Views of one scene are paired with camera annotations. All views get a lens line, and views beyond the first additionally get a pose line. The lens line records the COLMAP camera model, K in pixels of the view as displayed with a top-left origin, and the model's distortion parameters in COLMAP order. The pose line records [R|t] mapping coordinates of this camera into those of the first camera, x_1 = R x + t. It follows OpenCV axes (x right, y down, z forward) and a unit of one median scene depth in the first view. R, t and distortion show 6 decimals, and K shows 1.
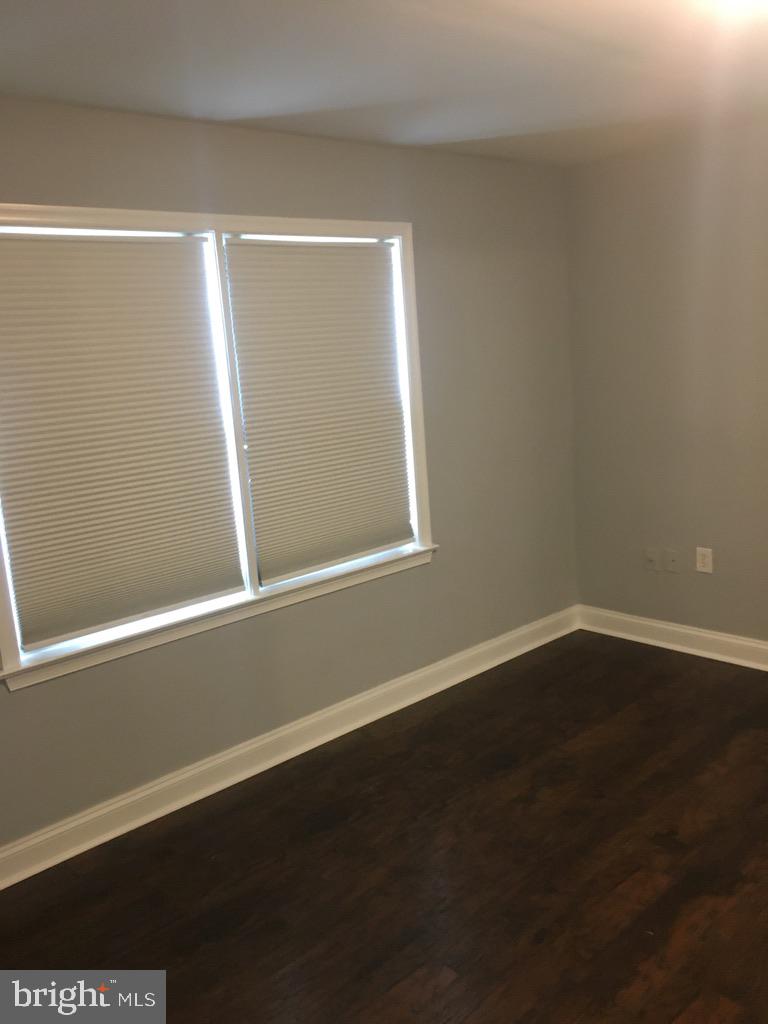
lens RADIAL K [[889.4, 0, 389.7], [0, 889.4, 506.3], [0, 0, 1]] dist [0.051442, -0.042706]
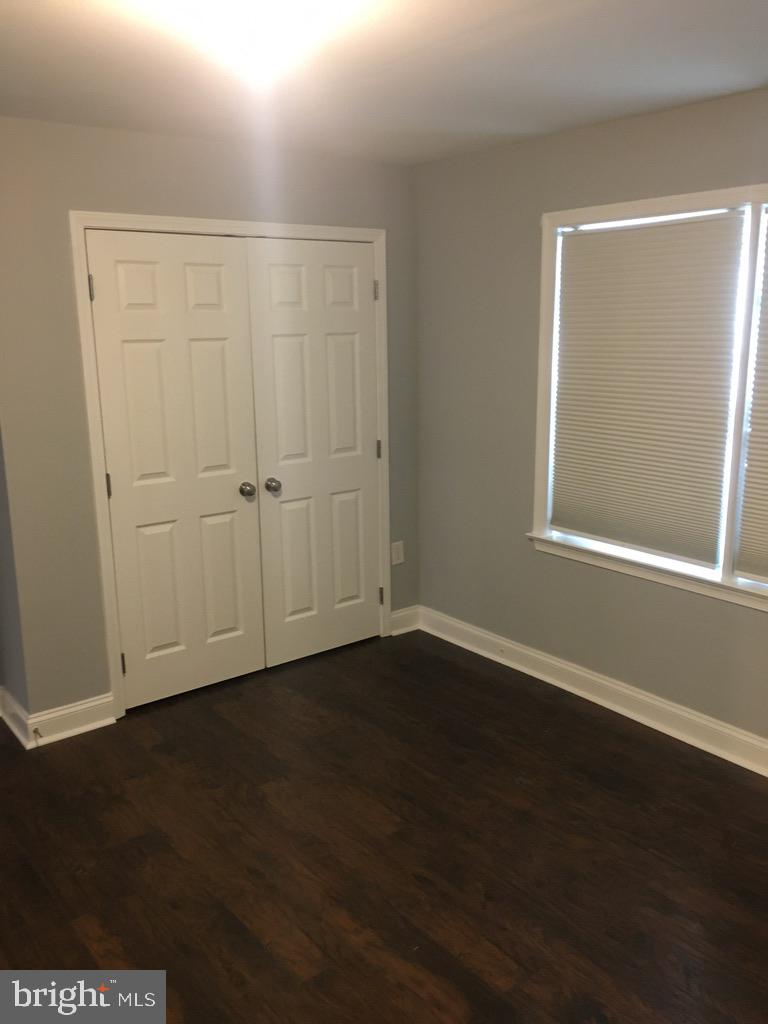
lens RADIAL K [[889.4, 0, 389.9], [0, 889.4, 514.1], [0, 0, 1]] dist [0.051442, -0.042706]
pose [[-0.093660, 0.282571, -0.954663, 0.875830], [-0.171118, 0.940040, 0.295031, -0.213261], [0.980789, 0.190993, -0.039691, 0.726751]]
